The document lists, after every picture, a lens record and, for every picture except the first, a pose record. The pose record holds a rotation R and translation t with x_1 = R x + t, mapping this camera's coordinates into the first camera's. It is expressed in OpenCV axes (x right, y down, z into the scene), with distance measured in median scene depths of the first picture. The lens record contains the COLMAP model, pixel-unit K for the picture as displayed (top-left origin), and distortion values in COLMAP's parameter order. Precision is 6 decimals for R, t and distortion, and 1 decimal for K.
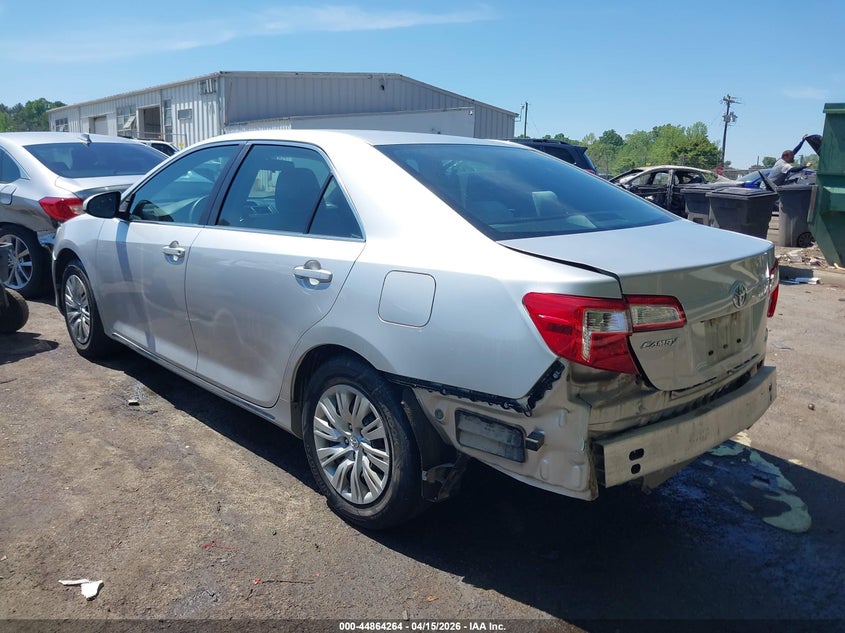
lens RADIAL K [[632.2, 0, 424.4], [0, 632.2, 317.1], [0, 0, 1]] dist [0.002446, -0.007988]
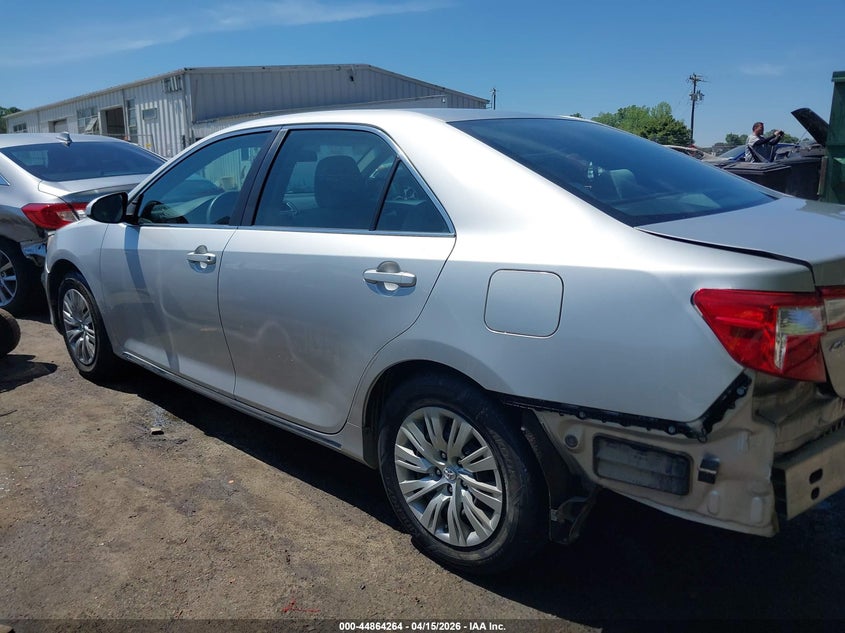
lens RADIAL K [[632.2, 0, 424.4], [0, 632.2, 317.1], [0, 0, 1]] dist [0.002446, -0.007988]
pose [[0.998002, -0.051548, 0.036542, -0.150176], [0.051040, 0.998589, 0.014689, -0.023654], [-0.037248, -0.012795, 0.999224, 0.142496]]
